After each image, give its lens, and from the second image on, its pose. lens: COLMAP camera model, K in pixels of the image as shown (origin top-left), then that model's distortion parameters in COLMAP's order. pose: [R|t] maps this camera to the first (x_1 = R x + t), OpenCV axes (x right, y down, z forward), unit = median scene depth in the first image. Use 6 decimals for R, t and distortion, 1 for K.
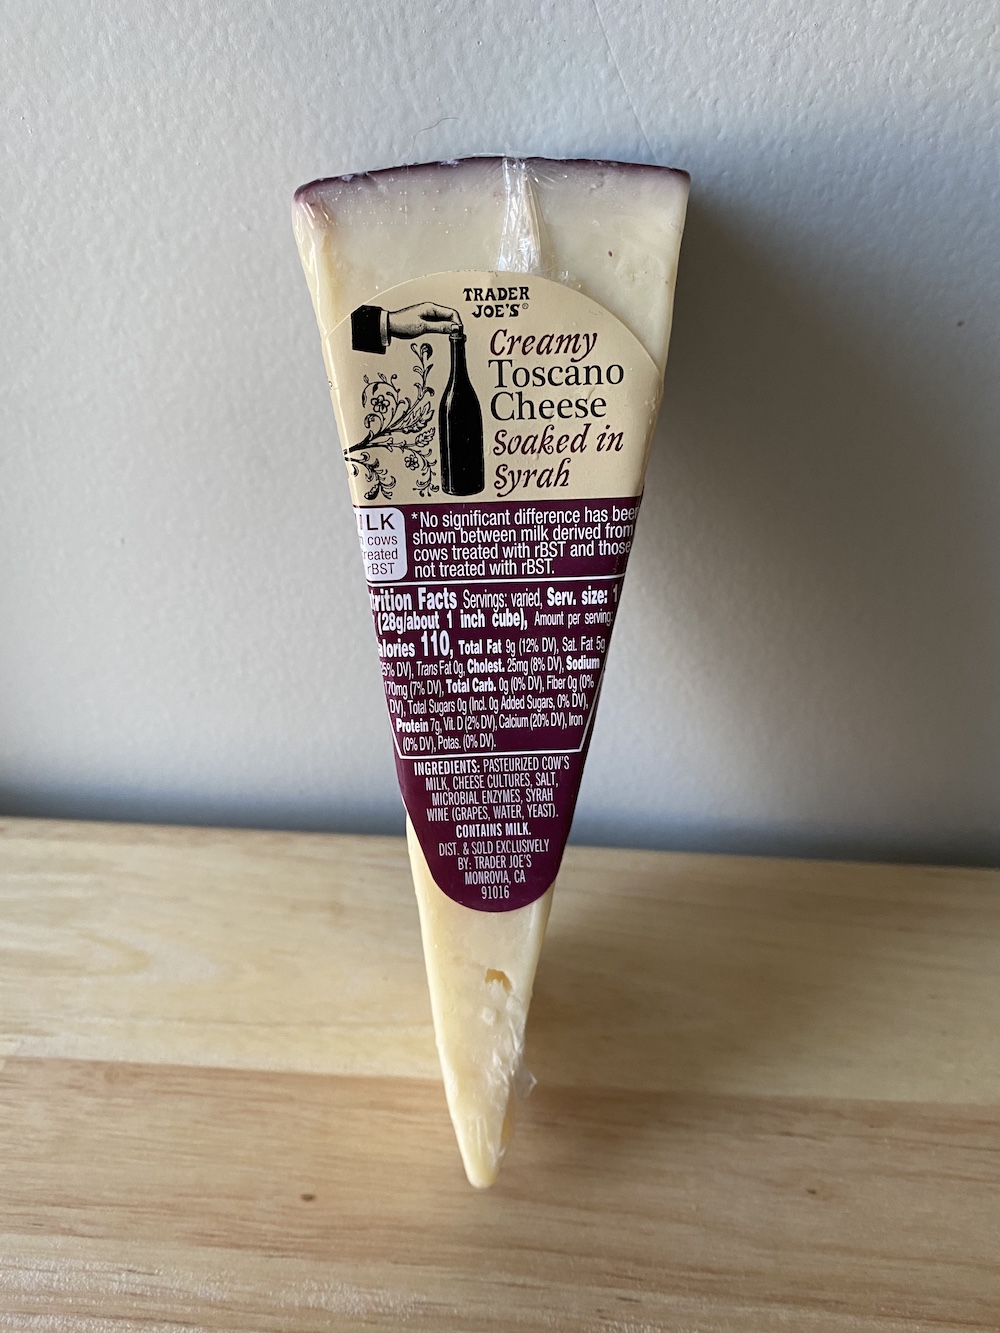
lens RADIAL K [[1107.5, 0, 502.3], [0, 1107.5, 676.1], [0, 0, 1]] dist [-0.023245, 0.017413]
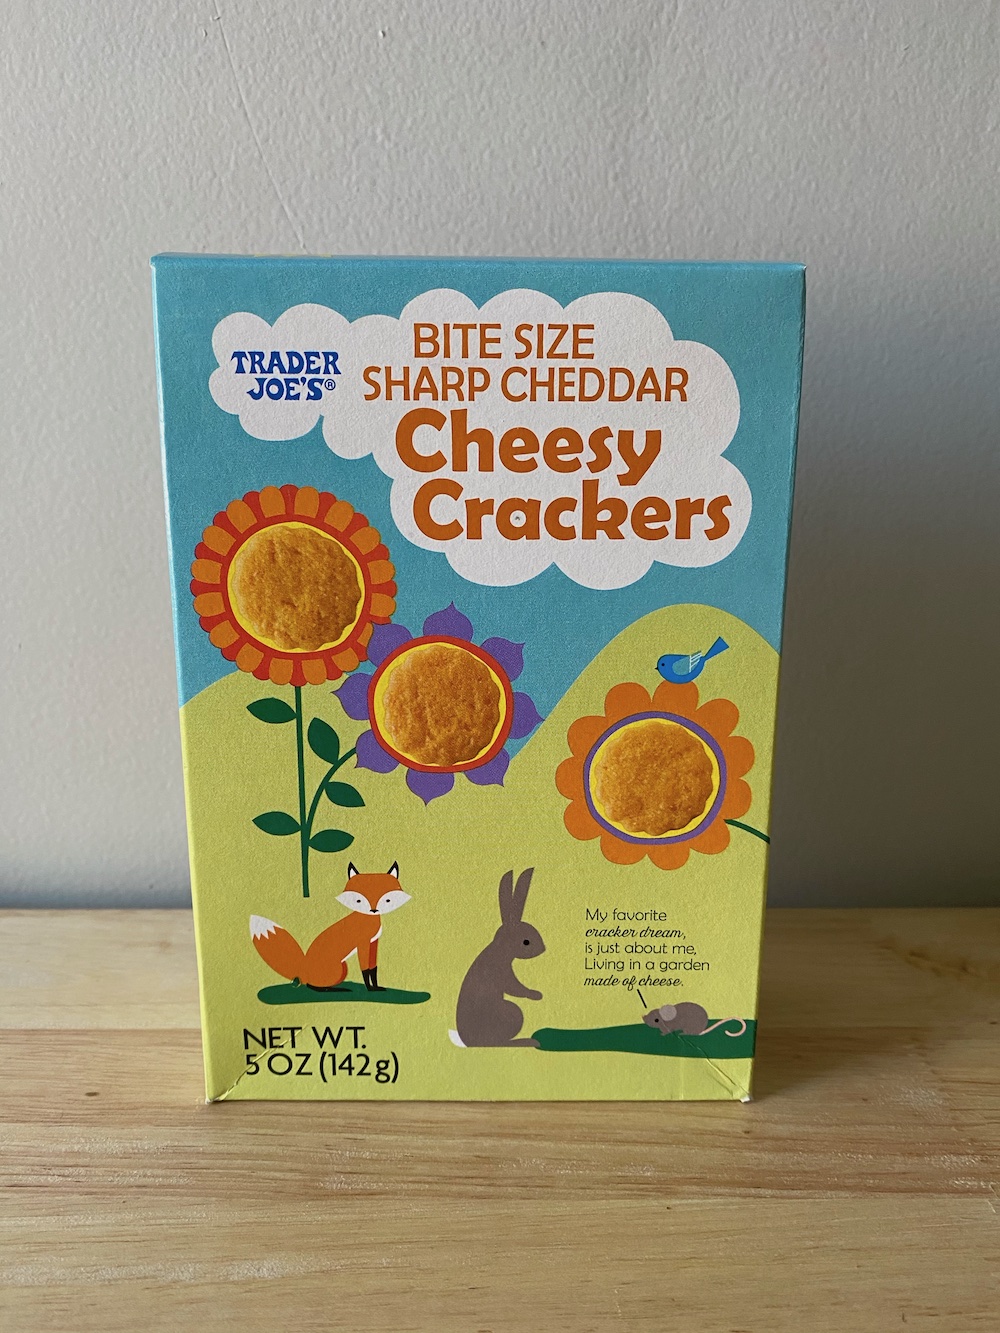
lens RADIAL K [[1107.5, 0, 510.3], [0, 1107.5, 667.9], [0, 0, 1]] dist [-0.023245, 0.017413]
pose [[0.998459, -0.050971, 0.021932, 0.271585], [0.055415, 0.895379, -0.441844, 0.629188], [0.002884, 0.442378, 0.896824, -0.250322]]
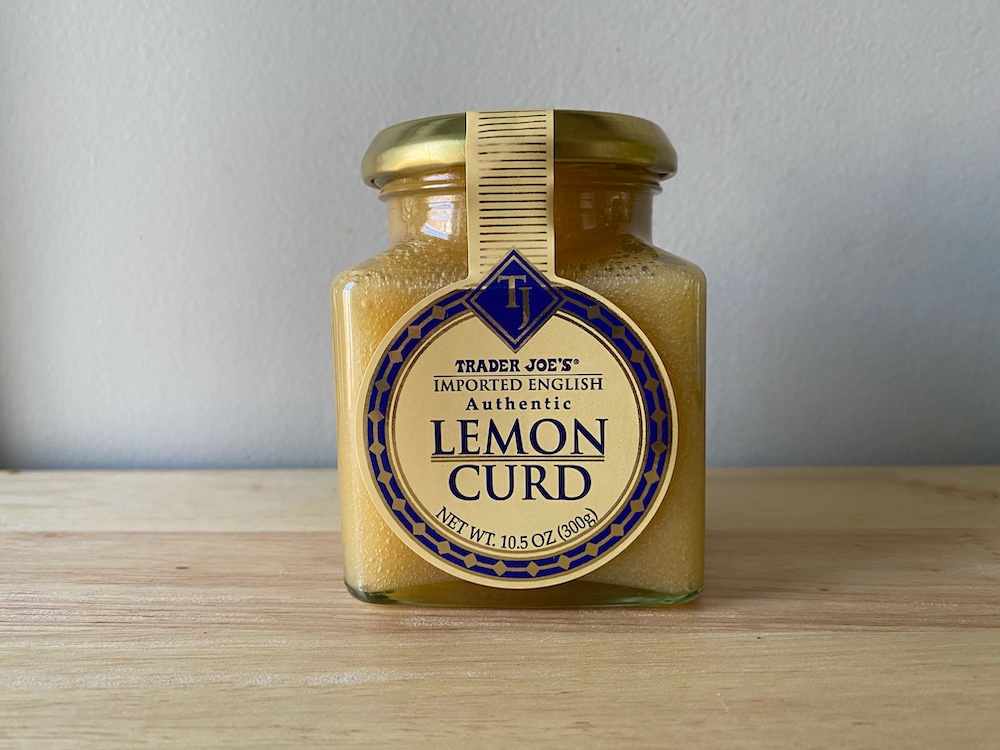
lens RADIAL K [[830.9, 0, 498.7], [0, 830.9, 382.4], [0, 0, 1]] dist [-0.023245, 0.017413]
pose [[0.998290, -0.057737, -0.009157, 0.200332], [0.044226, 0.848360, -0.527570, 0.824355], [0.038229, 0.526262, 0.849462, 0.131147]]
